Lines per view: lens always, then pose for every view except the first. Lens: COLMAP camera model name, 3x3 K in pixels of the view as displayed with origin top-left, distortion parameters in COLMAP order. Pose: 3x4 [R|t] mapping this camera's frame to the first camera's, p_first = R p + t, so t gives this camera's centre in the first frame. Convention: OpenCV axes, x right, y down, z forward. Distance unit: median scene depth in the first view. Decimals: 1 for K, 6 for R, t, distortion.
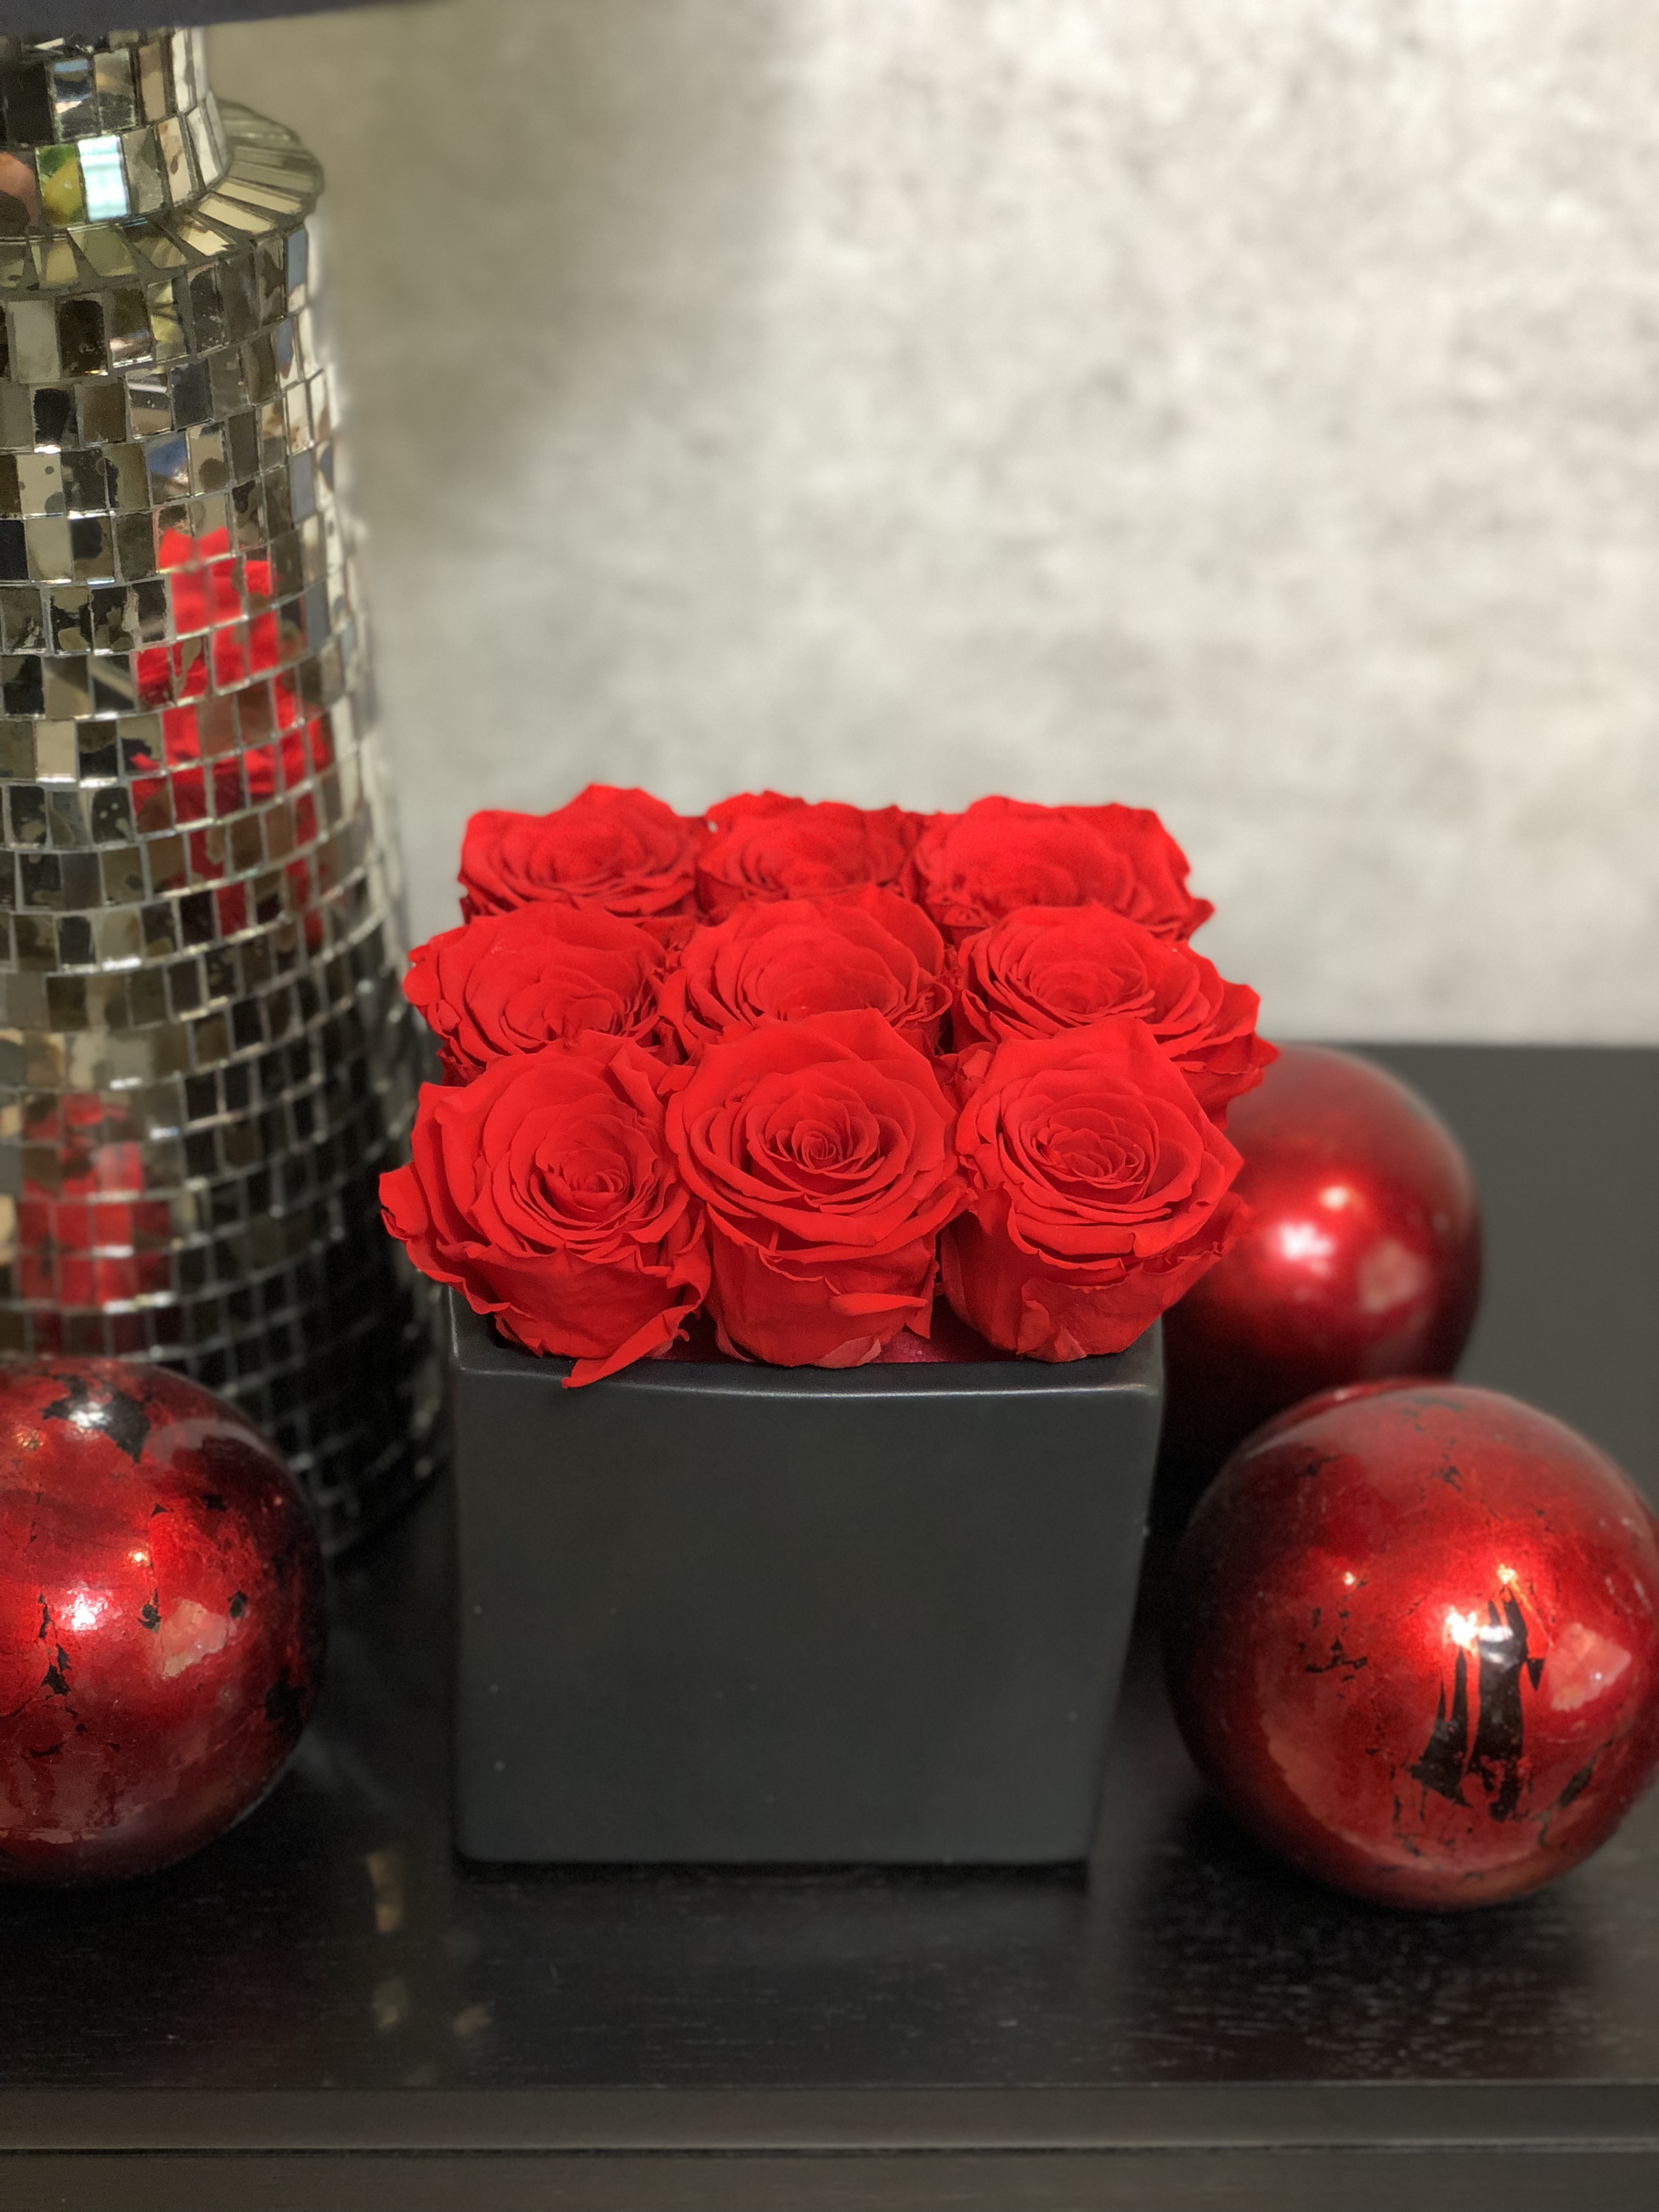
lens RADIAL K [[3398.0, 0, 820.6], [0, 3398.0, 1128.3], [0, 0, 1]] dist [-0.021885, 0.000000]
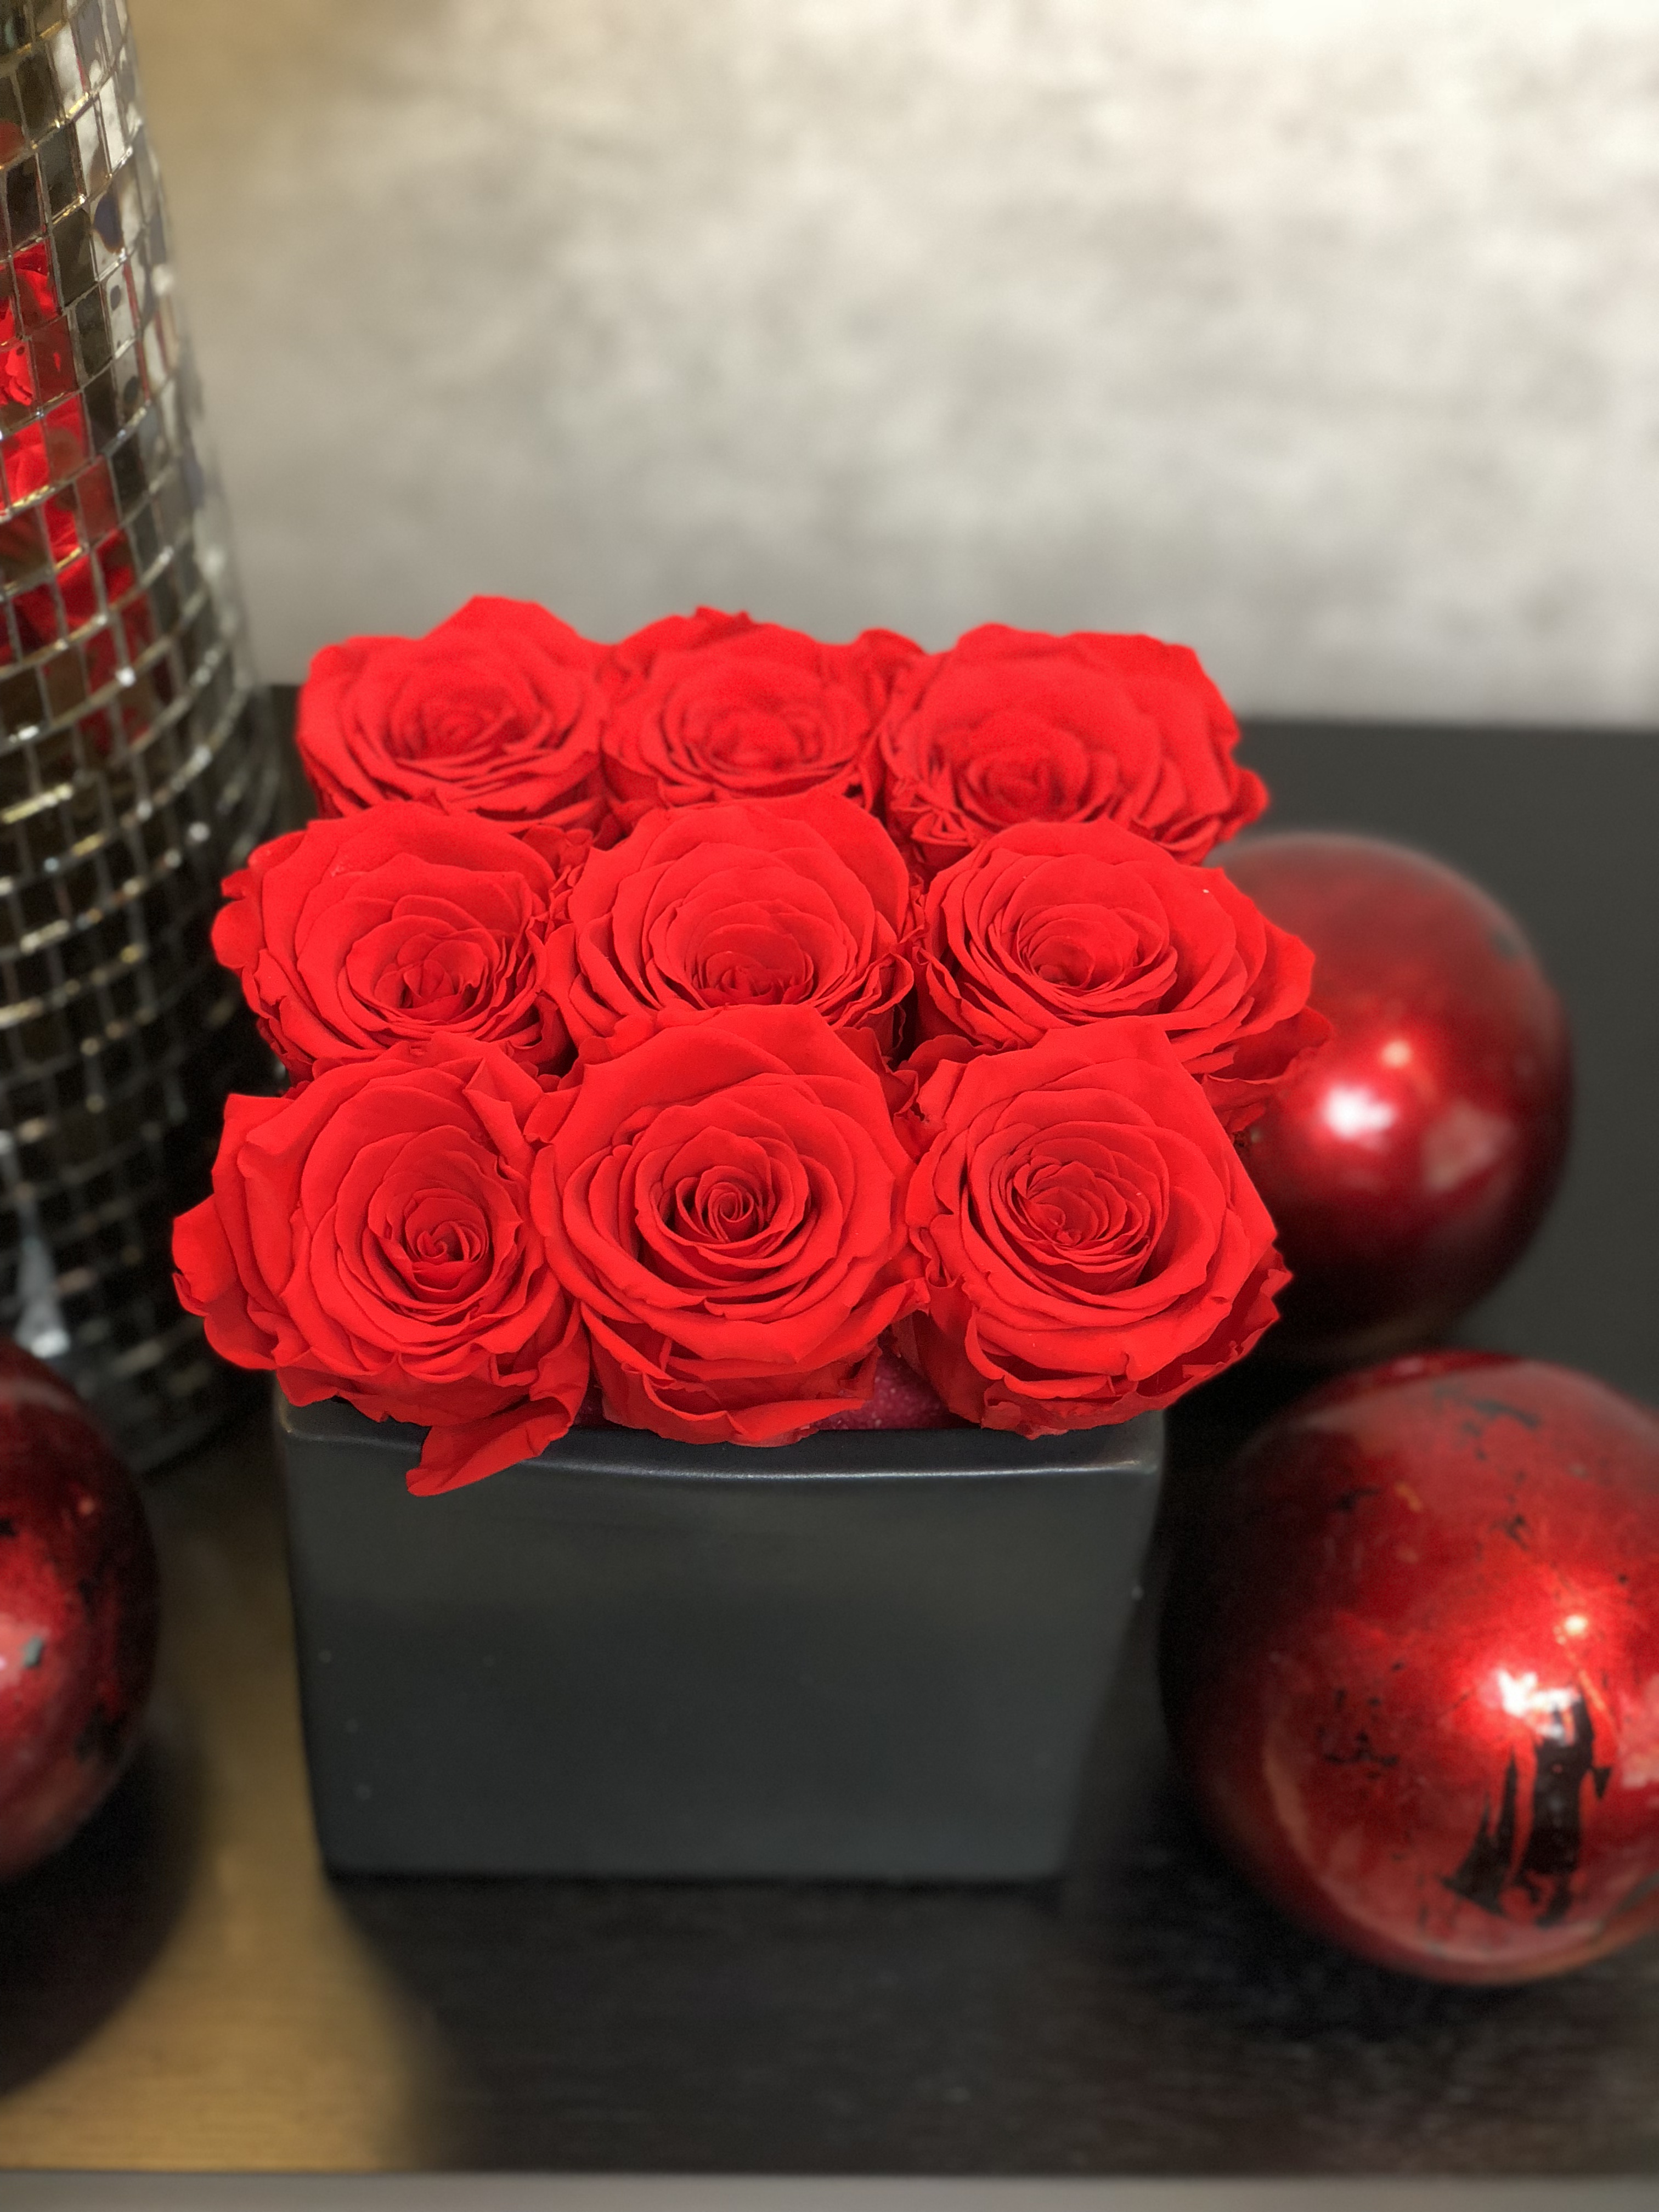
lens RADIAL K [[3398.0, 0, 830.8], [0, 3398.0, 1098.9], [0, 0, 1]] dist [-0.021885, 0.000000]
pose [[0.999585, 0.024692, -0.014858, 0.029058], [-0.020533, 0.972017, 0.234010, -0.174443], [0.020220, -0.233607, 0.972121, 0.215607]]
